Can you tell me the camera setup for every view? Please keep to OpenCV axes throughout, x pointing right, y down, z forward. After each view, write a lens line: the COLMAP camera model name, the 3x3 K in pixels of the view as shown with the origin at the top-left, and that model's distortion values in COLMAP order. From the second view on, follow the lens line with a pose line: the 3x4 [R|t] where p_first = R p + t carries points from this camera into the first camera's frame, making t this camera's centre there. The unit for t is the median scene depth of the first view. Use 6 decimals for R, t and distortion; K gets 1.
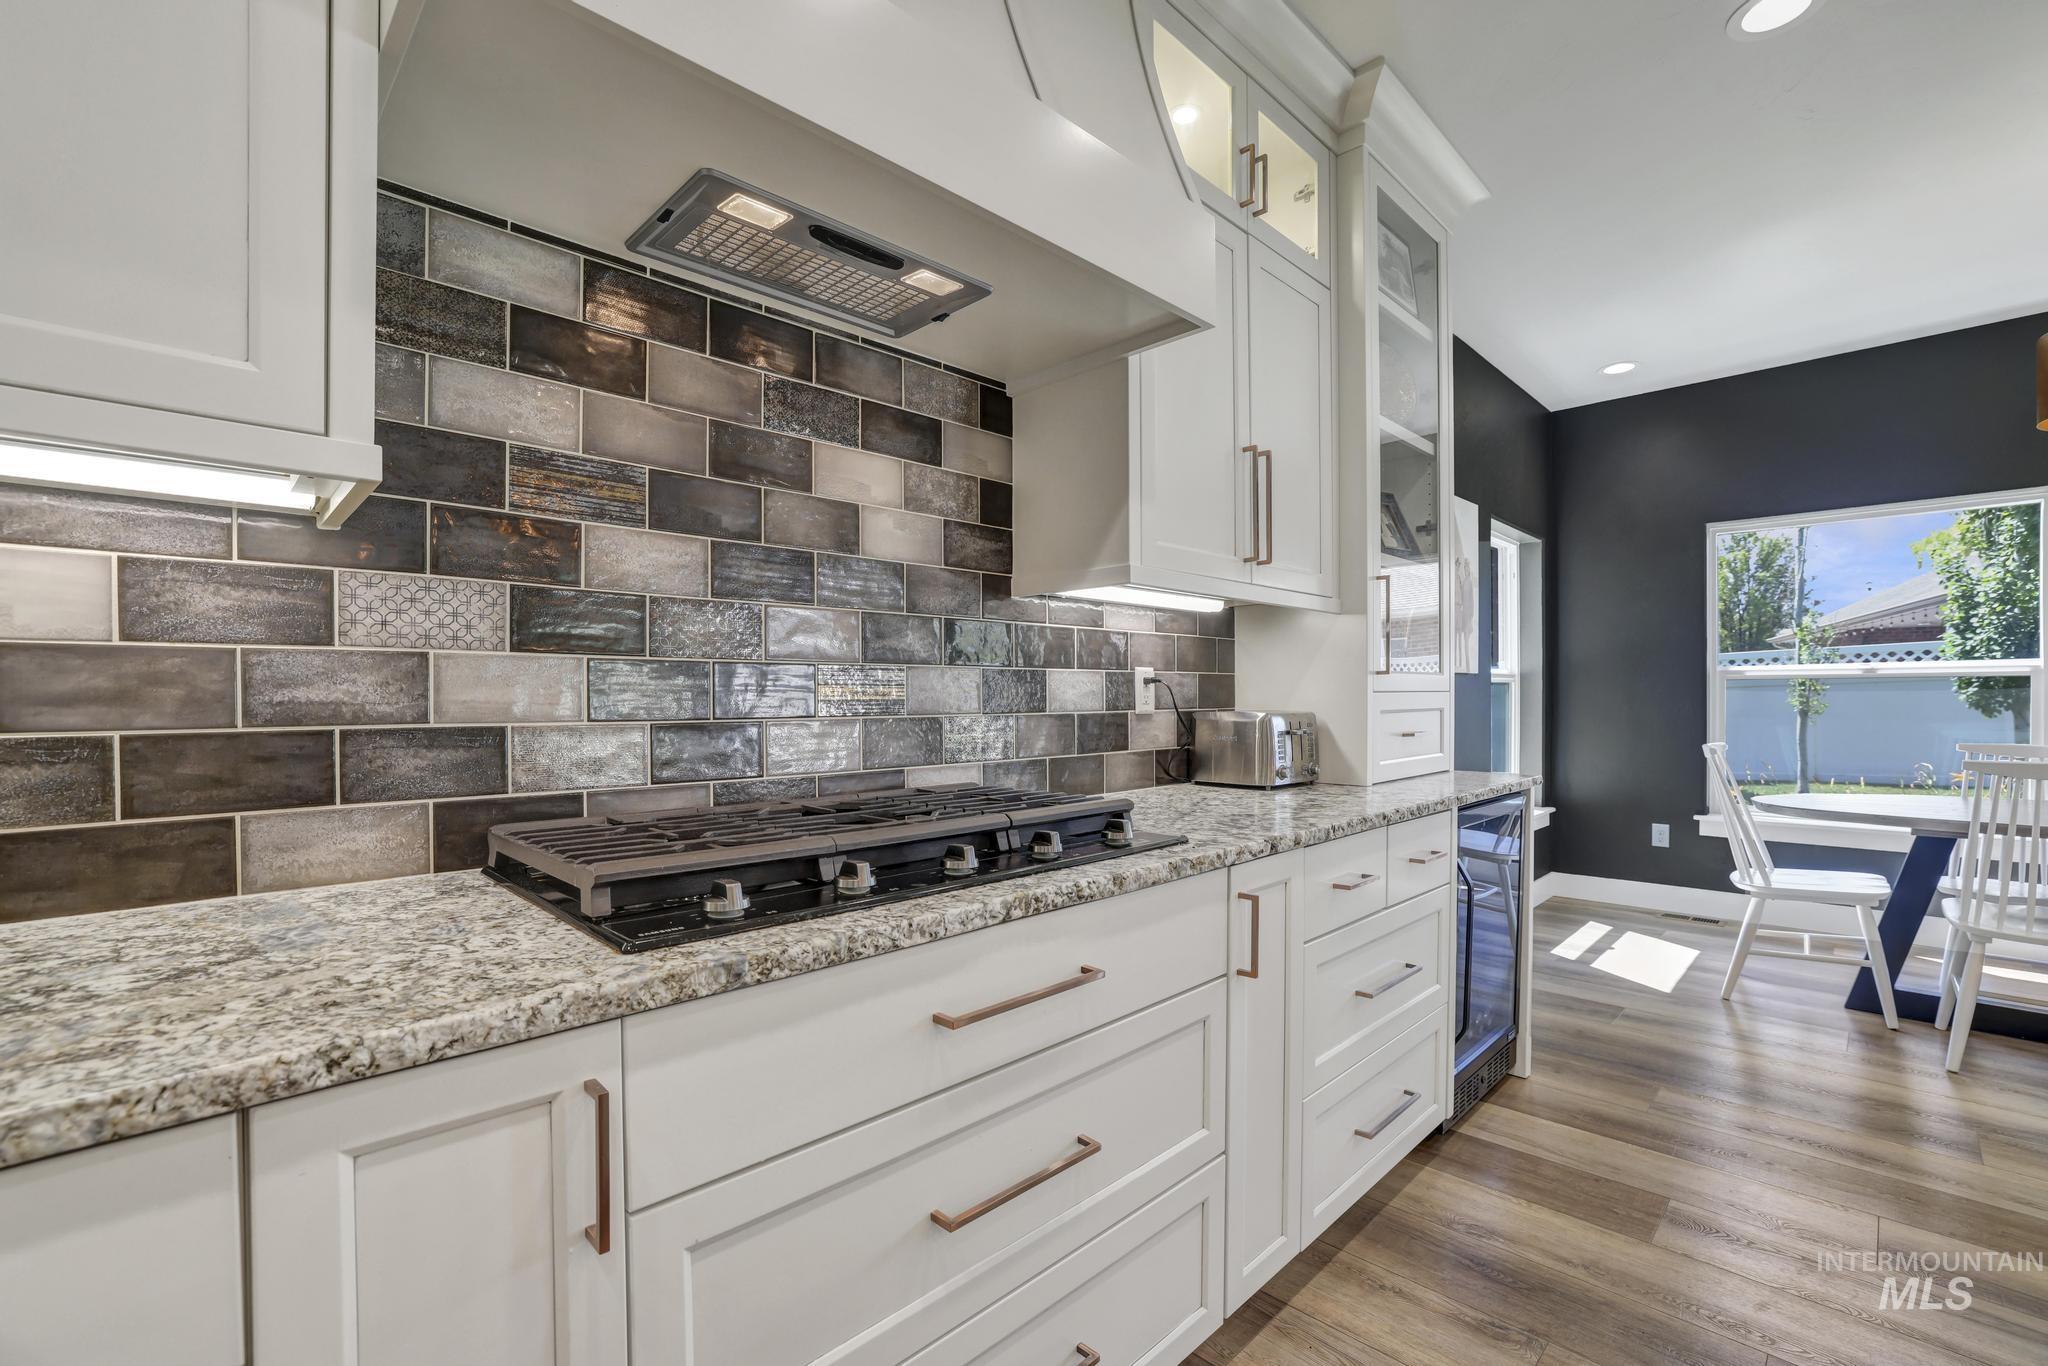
lens RADIAL K [[891.5, 0, 1007.7], [0, 891.5, 715.8], [0, 0, 1]] dist [-0.035309, 0.006171]
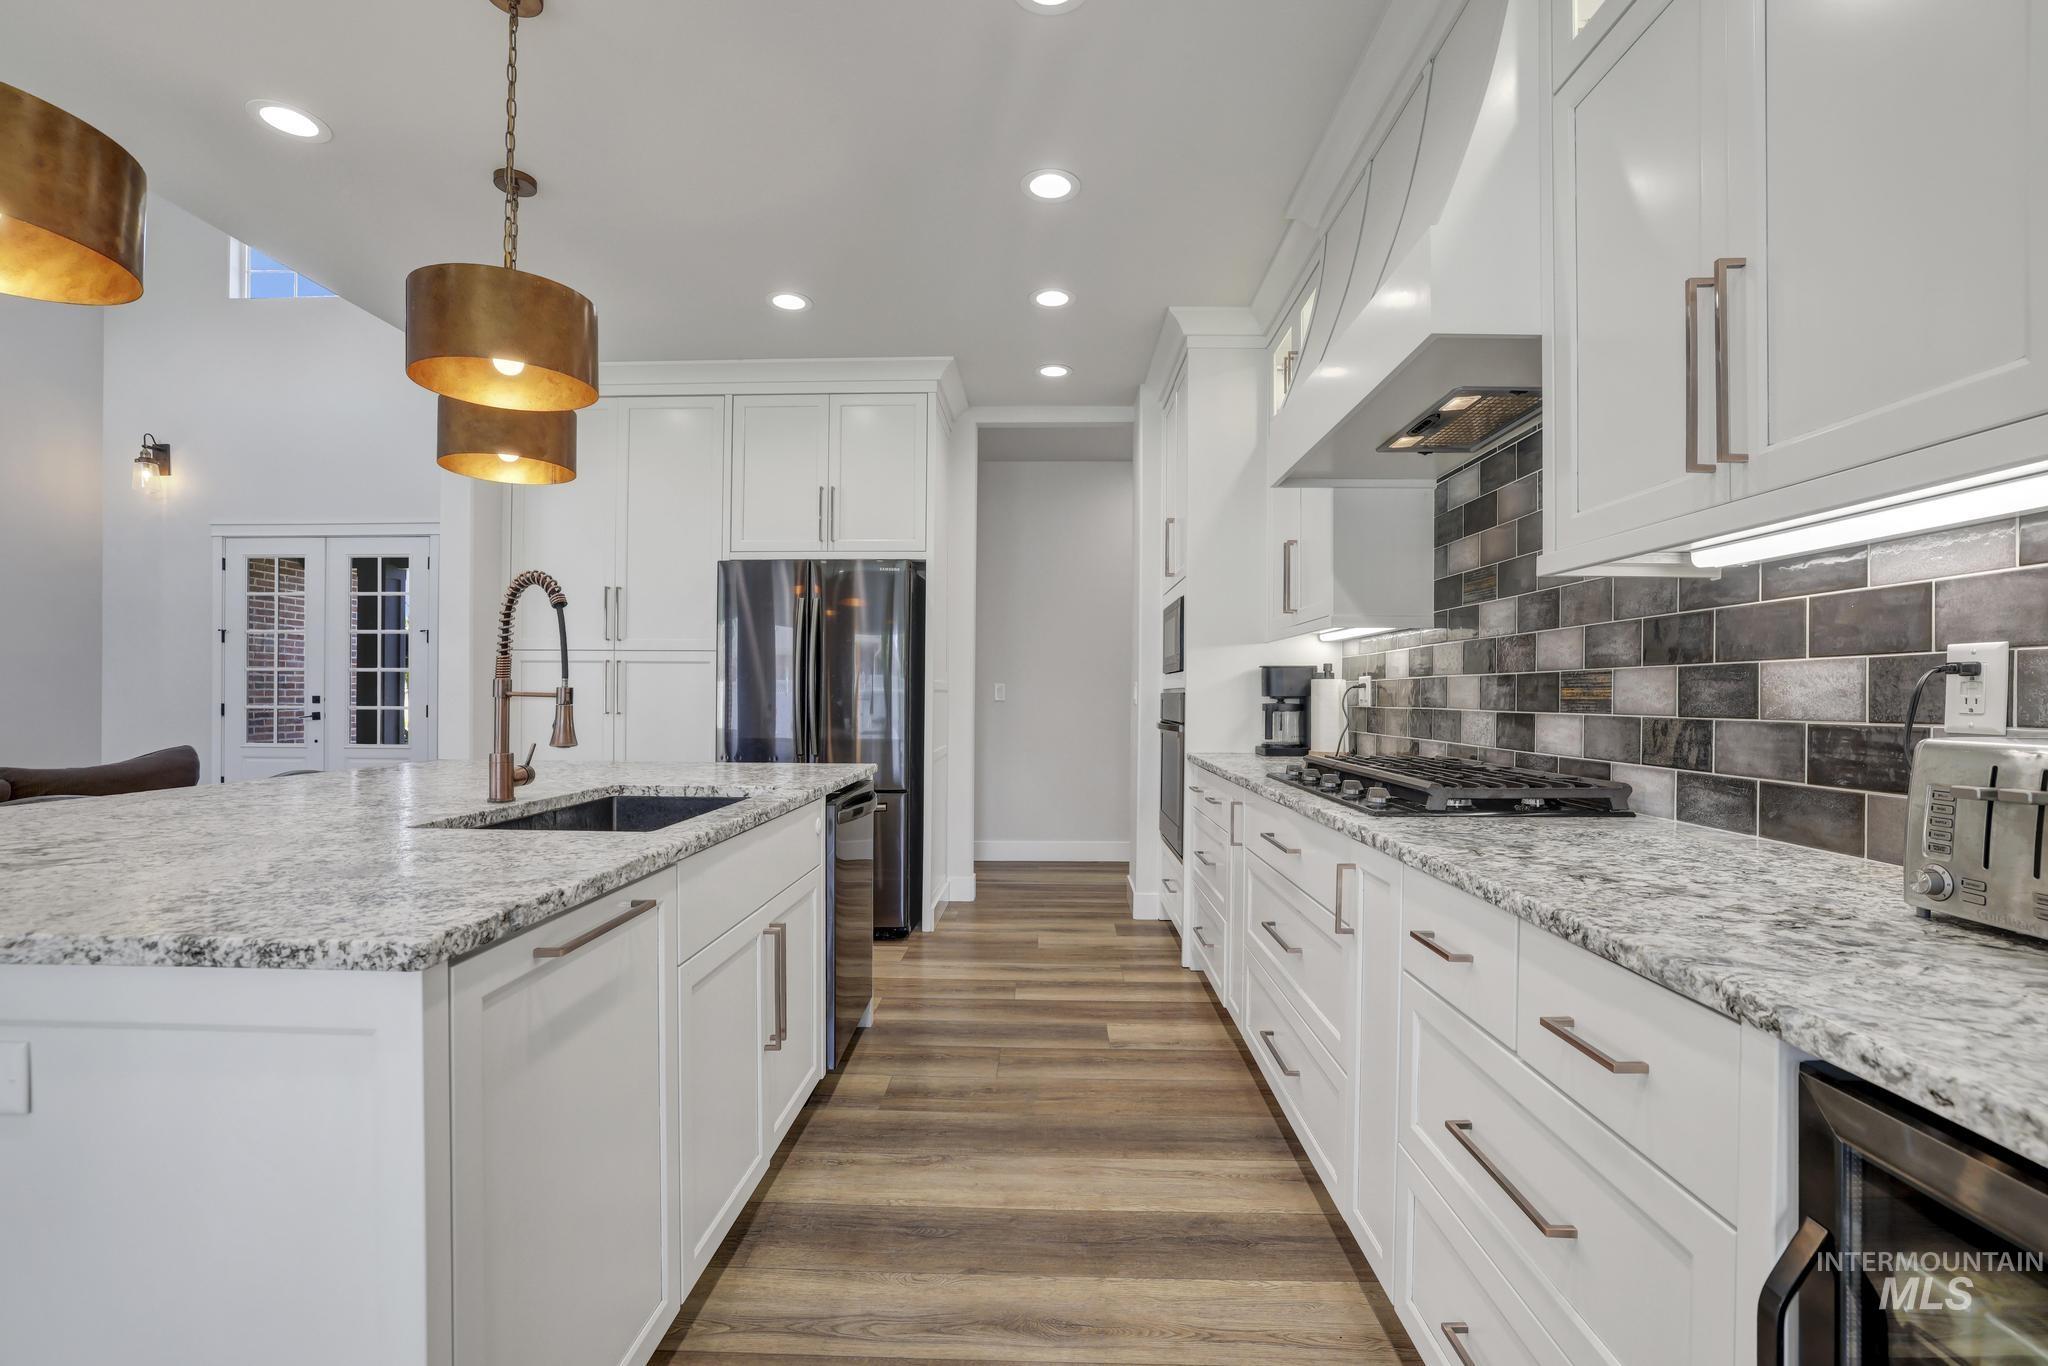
lens RADIAL K [[891.5, 0, 1016.3], [0, 891.5, 719.7], [0, 0, 1]] dist [-0.035309, 0.006171]
pose [[-0.727283, 0.021302, -0.686007, 1.807302], [-0.014392, 0.998825, 0.046274, -0.051889], [0.686187, 0.043527, -0.726122, 2.006268]]
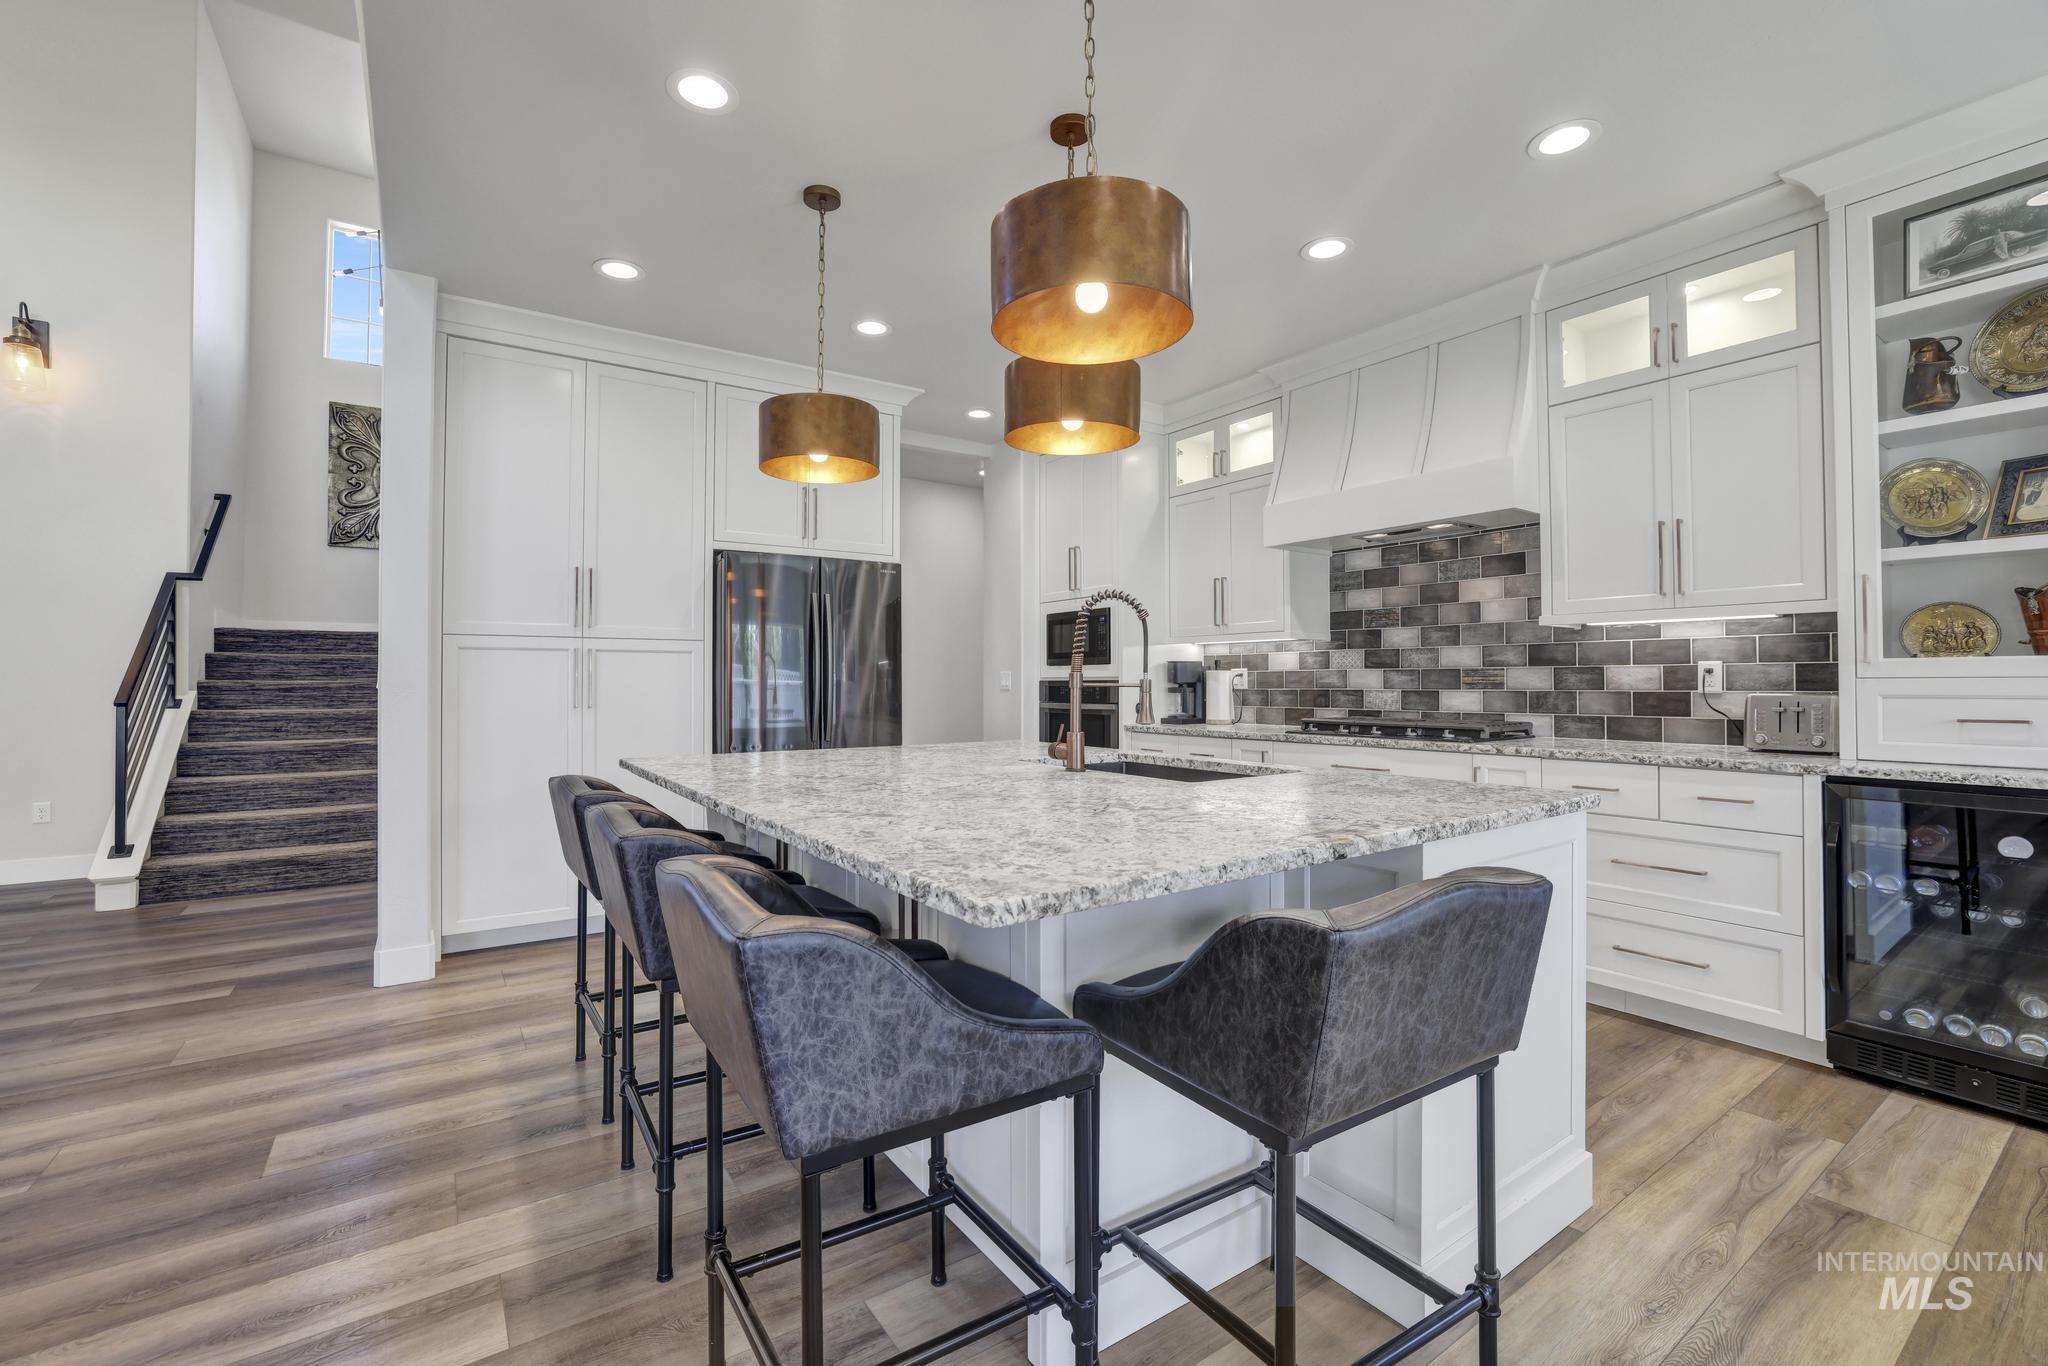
lens RADIAL K [[891.5, 0, 1016.7], [0, 891.5, 707.4], [0, 0, 1]] dist [-0.035309, 0.006171]
pose [[-0.179470, 0.032785, -0.983217, 3.577886], [-0.014996, 0.999237, 0.036057, -0.027984], [0.983649, 0.021216, -0.178842, 0.300118]]
